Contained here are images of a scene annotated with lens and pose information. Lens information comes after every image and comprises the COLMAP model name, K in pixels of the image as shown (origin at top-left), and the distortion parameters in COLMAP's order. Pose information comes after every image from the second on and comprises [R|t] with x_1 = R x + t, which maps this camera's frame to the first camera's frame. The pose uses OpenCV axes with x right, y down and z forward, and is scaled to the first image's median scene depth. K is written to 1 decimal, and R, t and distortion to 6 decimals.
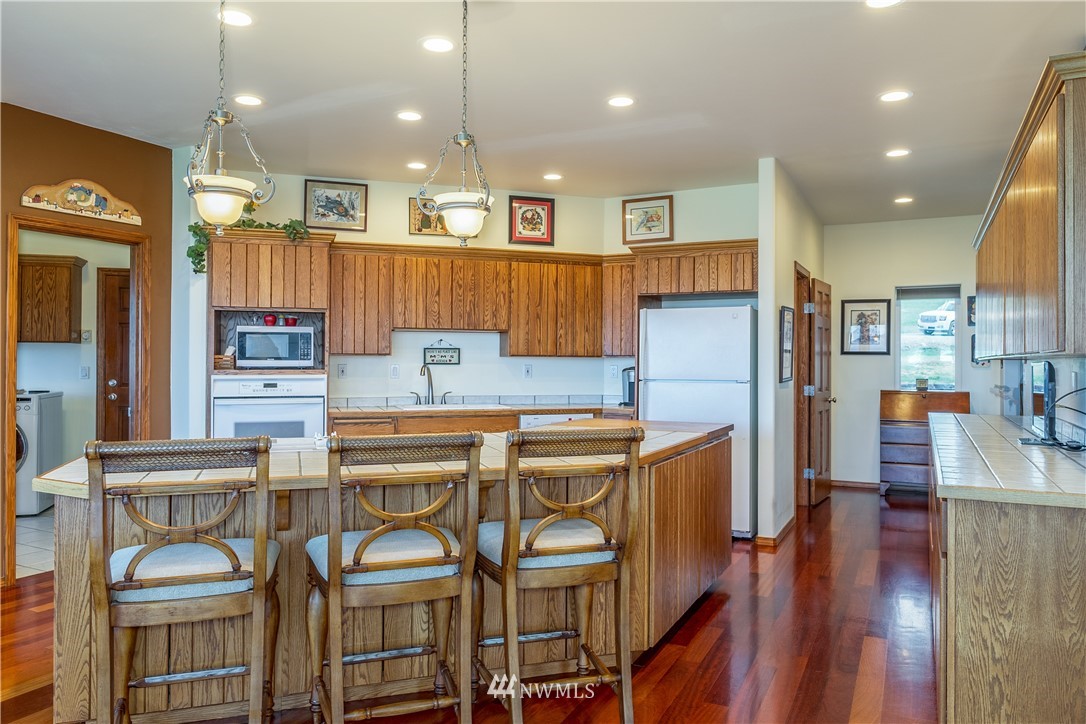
lens RADIAL K [[758.8, 0, 542.8], [0, 758.8, 362.3], [0, 0, 1]] dist [-0.002841, -0.004916]
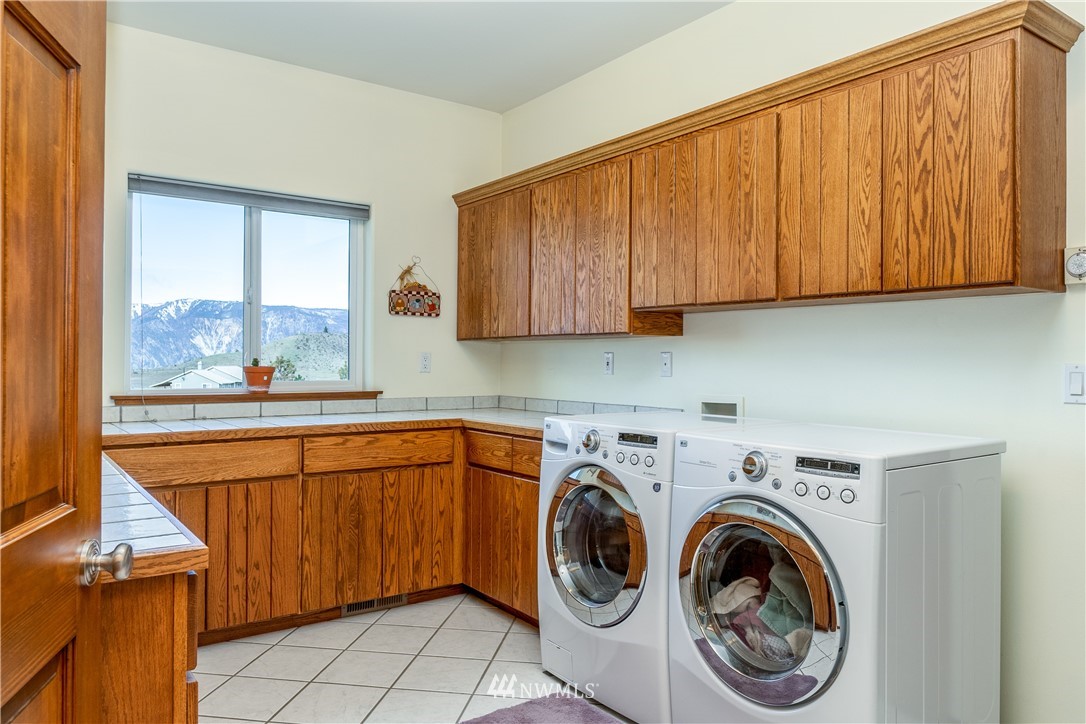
lens RADIAL K [[758.8, 0, 542.9], [0, 758.8, 361.3], [0, 0, 1]] dist [-0.002841, -0.004916]
pose [[0.291501, 0.000007, -0.956570, -0.388611], [-0.002267, 0.999997, -0.000683, 0.006576], [0.956568, 0.002368, 0.291501, 0.735135]]
